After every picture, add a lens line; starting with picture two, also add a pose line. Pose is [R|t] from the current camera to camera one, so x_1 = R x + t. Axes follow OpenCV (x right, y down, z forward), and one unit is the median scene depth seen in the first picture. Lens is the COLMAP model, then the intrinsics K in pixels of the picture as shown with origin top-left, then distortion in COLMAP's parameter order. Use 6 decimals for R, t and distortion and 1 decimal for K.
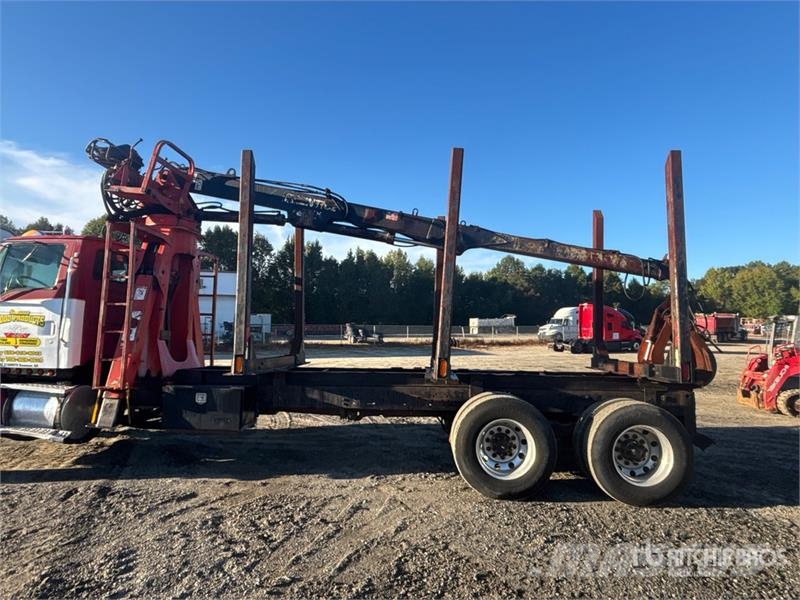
lens RADIAL K [[461.2, 0, 400.0], [0, 461.2, 300.0], [0, 0, 1]] dist [-0.012394, -0.001909]
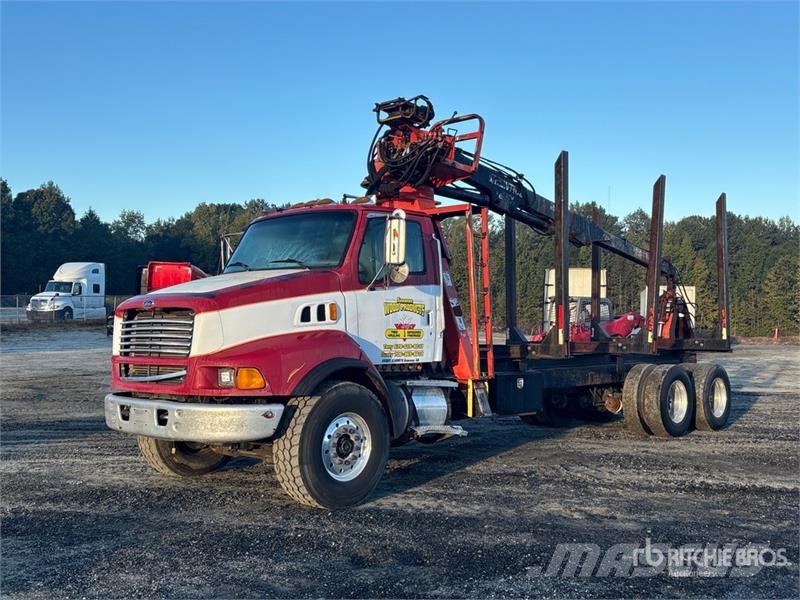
lens RADIAL K [[858.8, 0, 400.0], [0, 858.8, 300.0], [0, 0, 1]] dist [0.056671, -0.002993]
pose [[0.662835, 0.007559, 0.748727, -1.452217], [-0.056779, 0.997577, 0.040194, -0.027276], [-0.746610, -0.069154, 0.661658, -0.055380]]
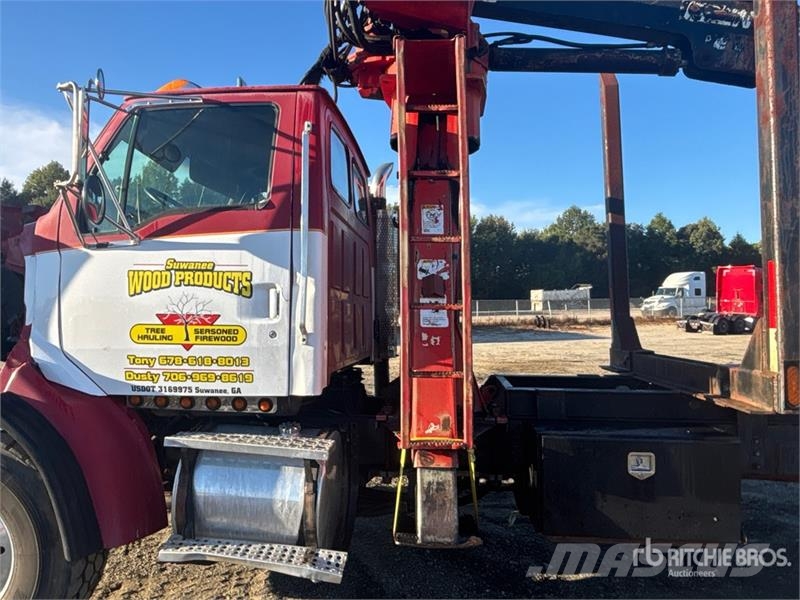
lens RADIAL K [[588.0, 0, 400.0], [0, 588.0, 300.0], [0, 0, 1]] dist [0.014698, 0.001226]
pose [[0.999160, -0.015305, -0.038015, -0.435607], [0.017292, 0.998472, 0.052487, 0.024247], [0.037154, -0.053101, 0.997898, 0.327594]]
